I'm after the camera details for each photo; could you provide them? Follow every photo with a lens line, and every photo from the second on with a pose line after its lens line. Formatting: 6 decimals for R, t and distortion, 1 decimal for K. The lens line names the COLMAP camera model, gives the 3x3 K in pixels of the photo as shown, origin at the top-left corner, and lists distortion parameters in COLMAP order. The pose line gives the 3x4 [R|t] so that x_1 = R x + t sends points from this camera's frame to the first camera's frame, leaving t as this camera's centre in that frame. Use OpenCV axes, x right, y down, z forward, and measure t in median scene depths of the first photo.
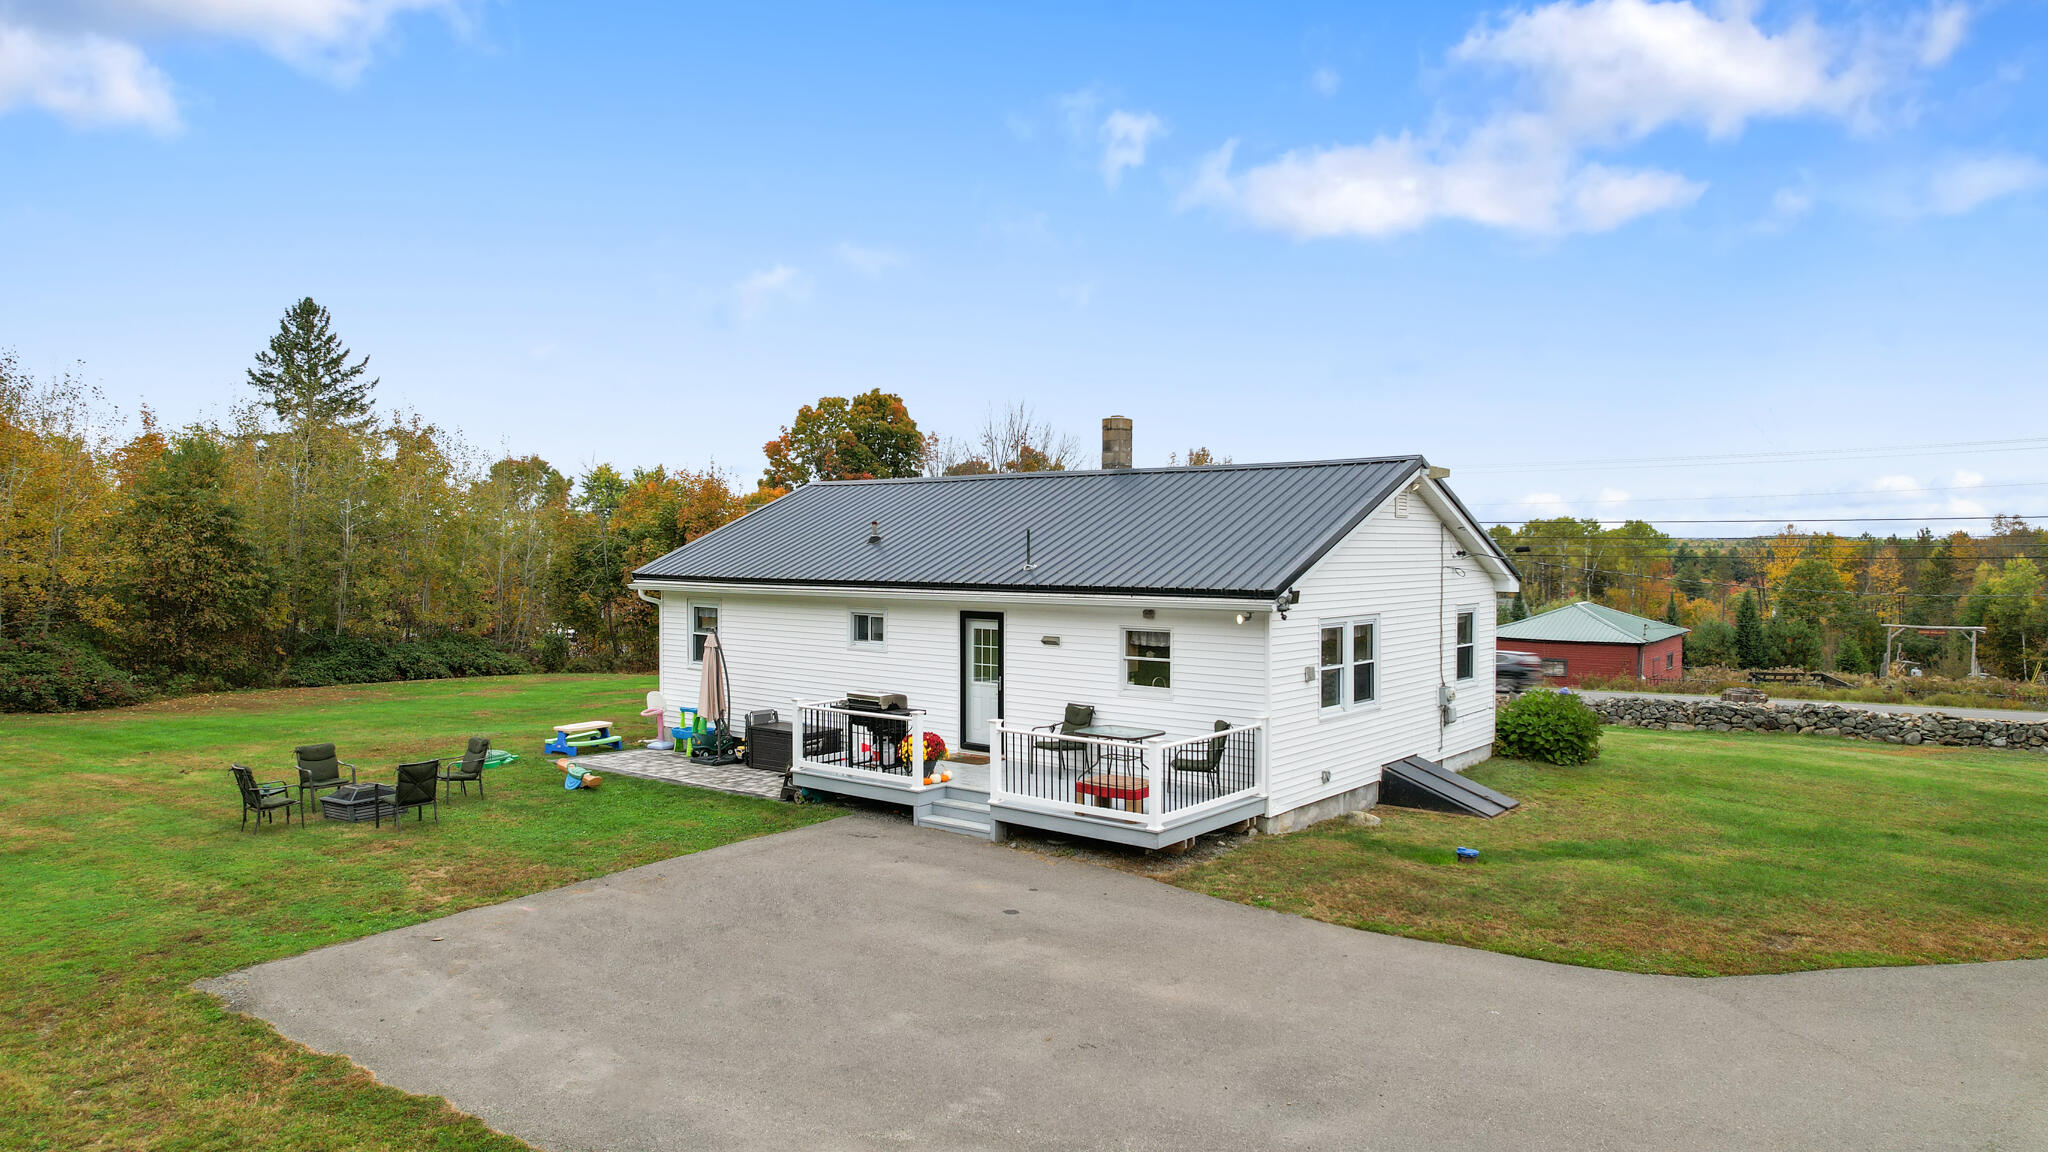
lens RADIAL K [[1282.3, 0, 1024.0], [0, 1282.3, 576.0], [0, 0, 1]] dist [-0.000611, 0.000586]
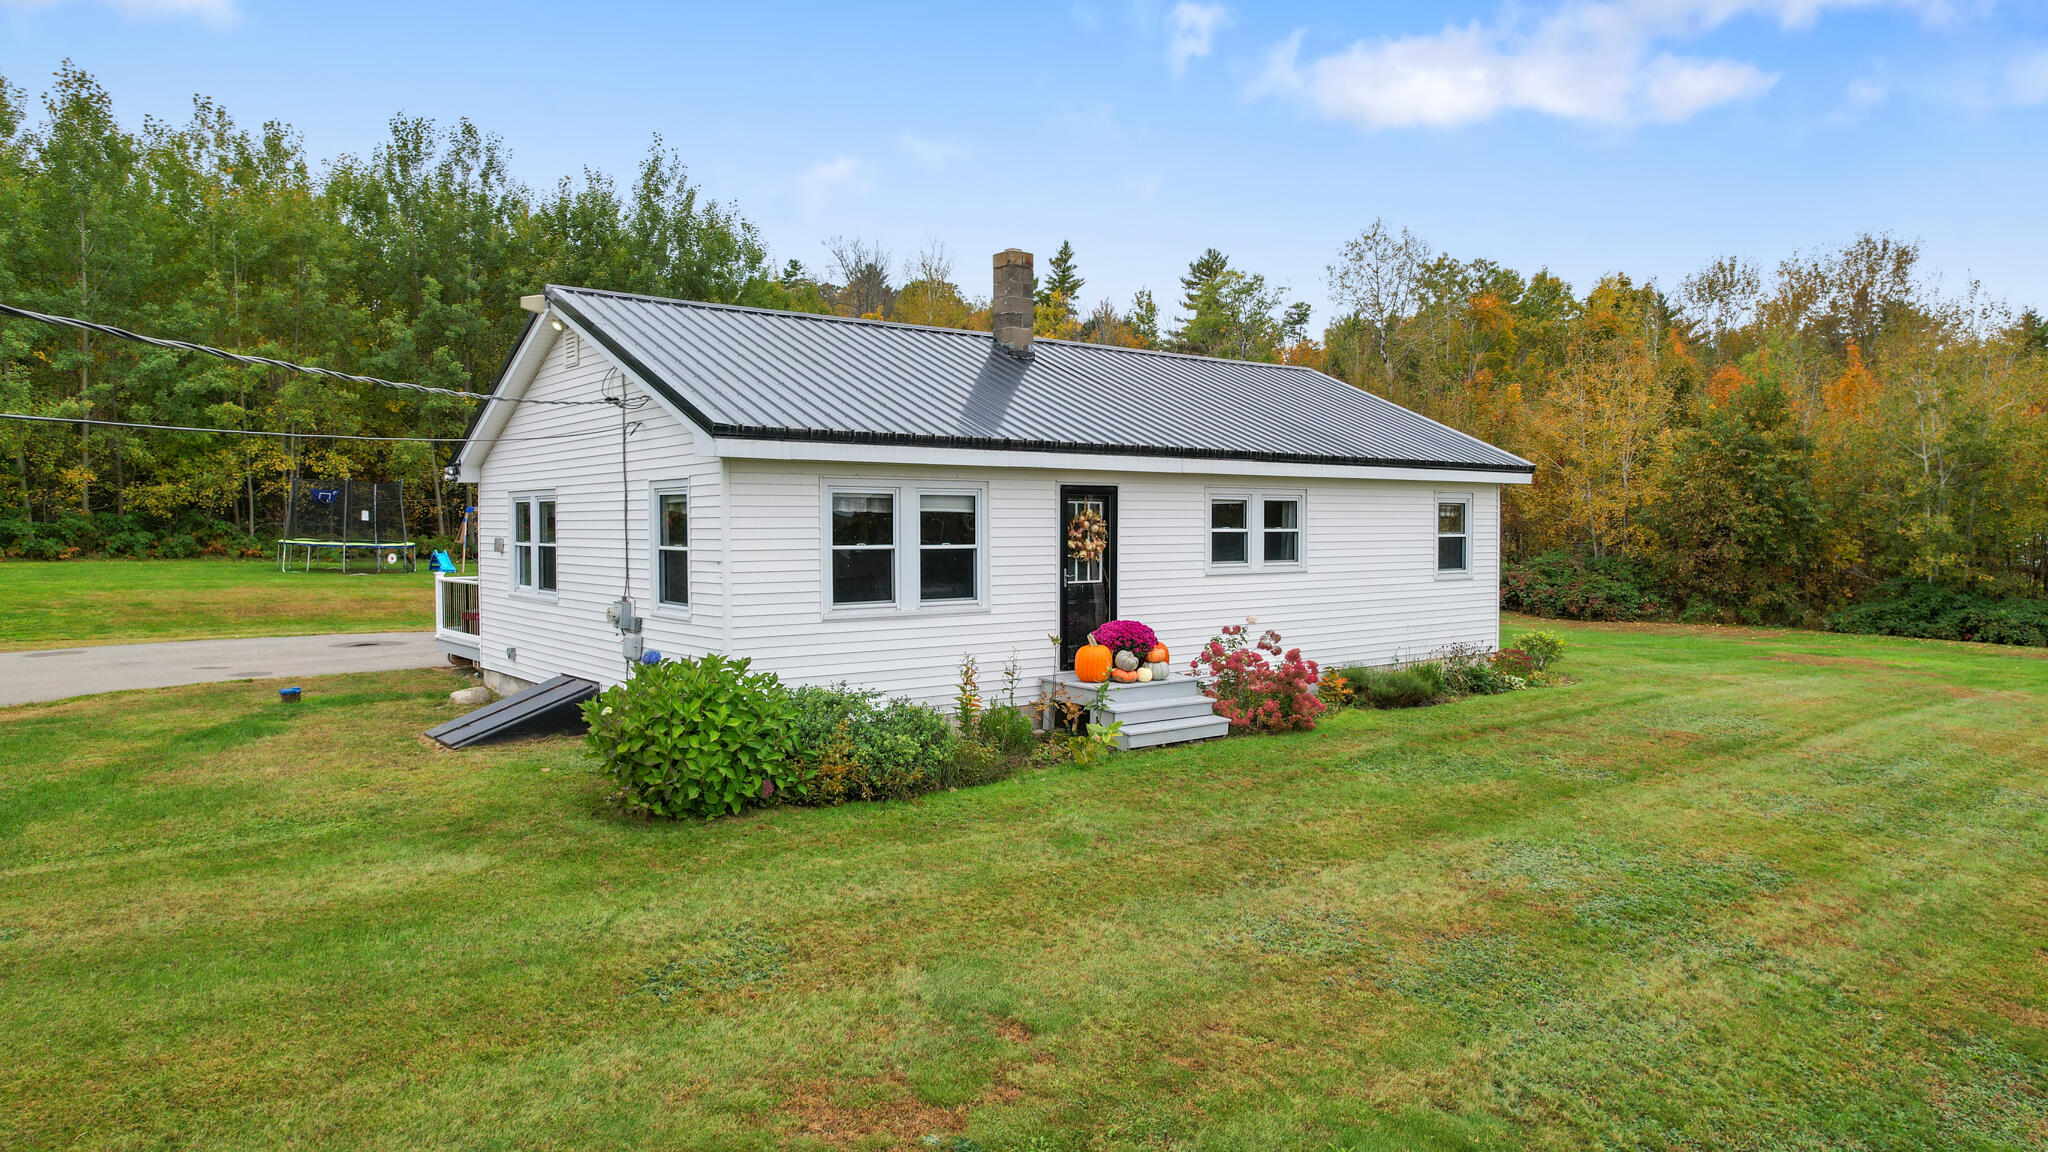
lens RADIAL K [[1309.3, 0, 1034.9], [0, 1309.3, 584.8], [0, 0, 1]] dist [-0.067554, 0.057840]
pose [[-0.194076, 0.049829, -0.979720, 1.062523], [-0.023566, 0.998184, 0.055437, 0.037900], [0.980703, 0.033847, -0.192549, 1.492219]]
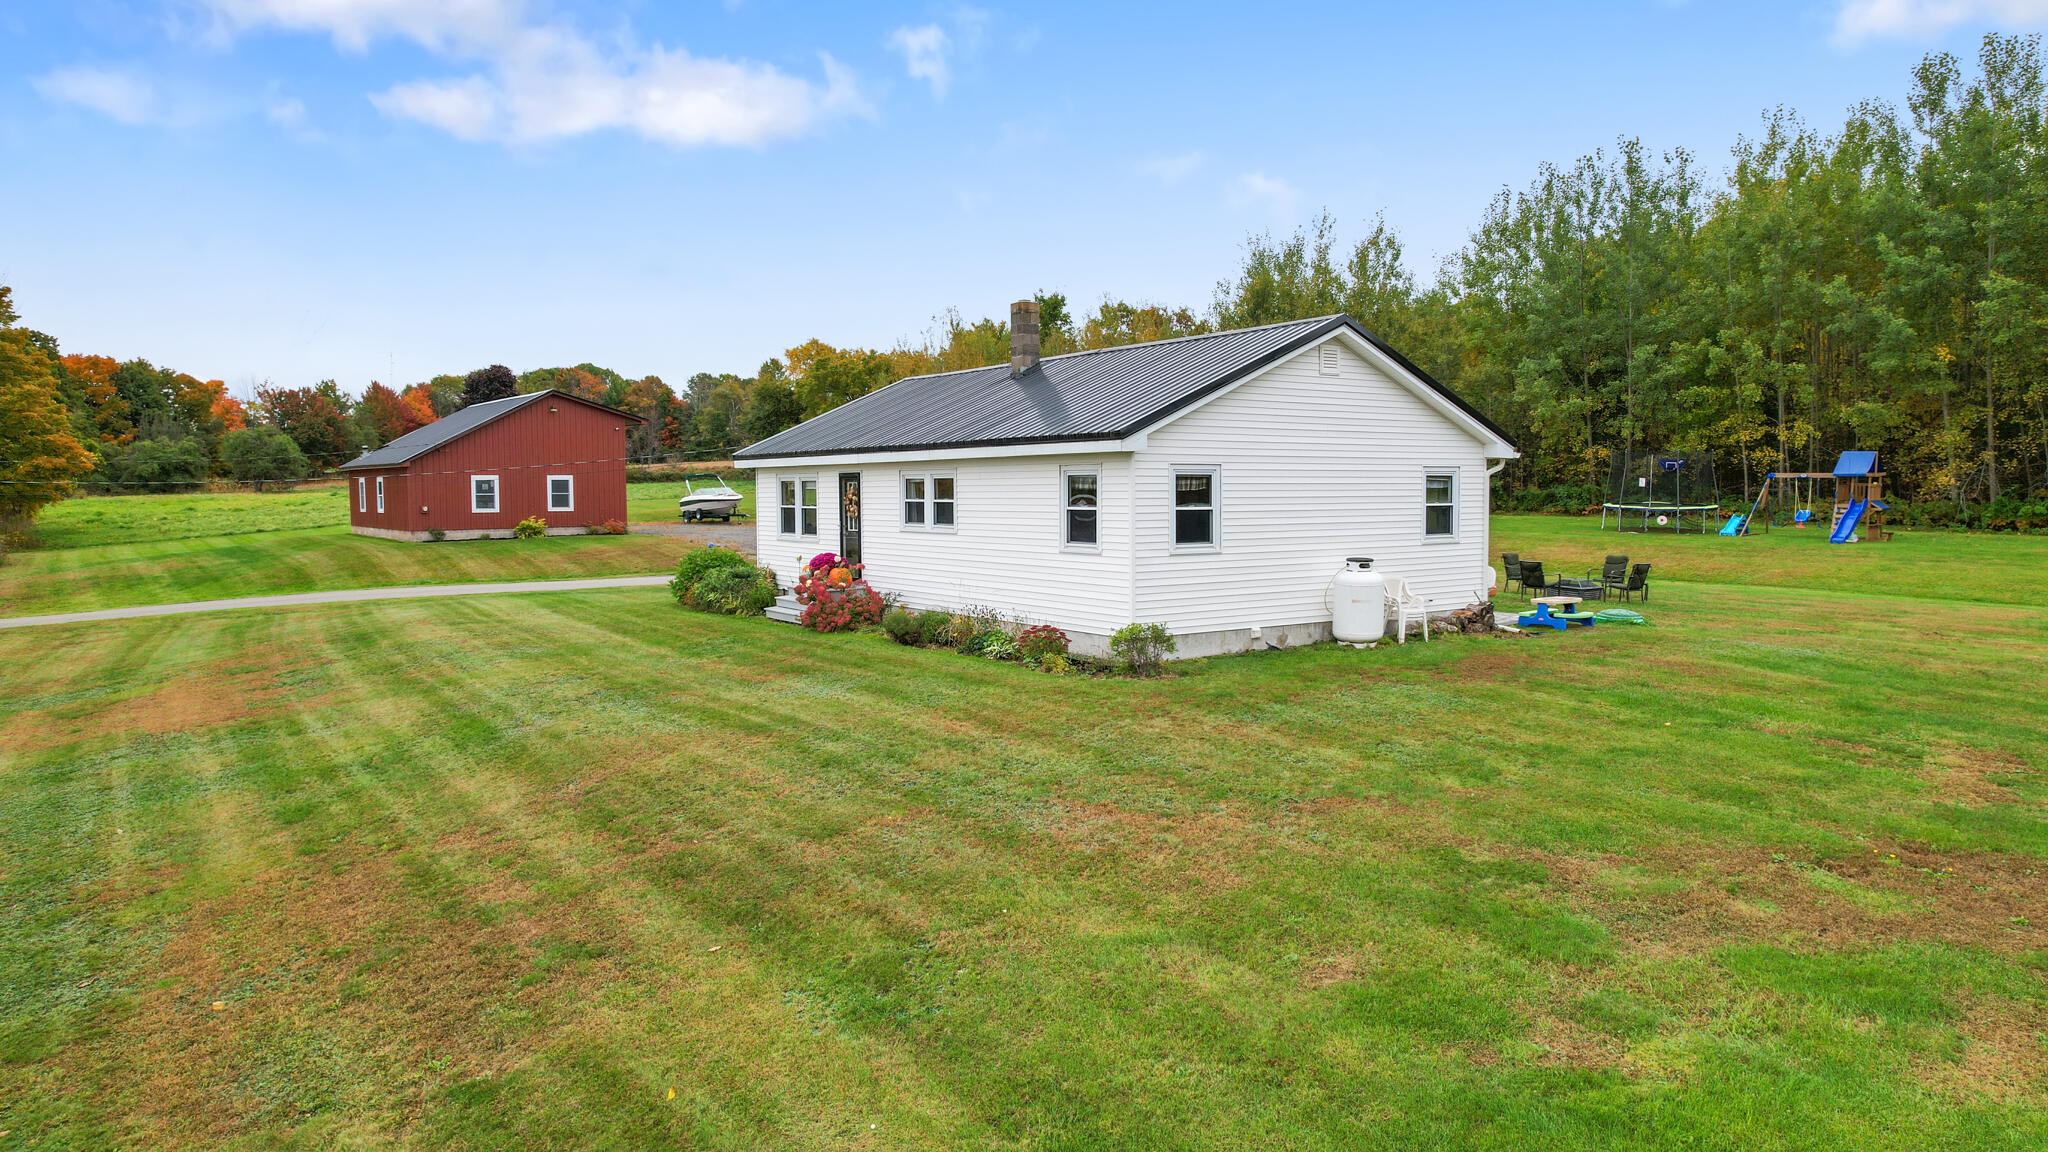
lens RADIAL K [[1282.3, 0, 1024.0], [0, 1282.3, 576.0], [0, 0, 1]] dist [-0.000611, 0.000586]
pose [[-0.965969, -0.009071, 0.258498, -0.254022], [0.015256, 0.995647, 0.091945, 0.007714], [-0.258207, 0.092759, -0.961626, 2.612847]]
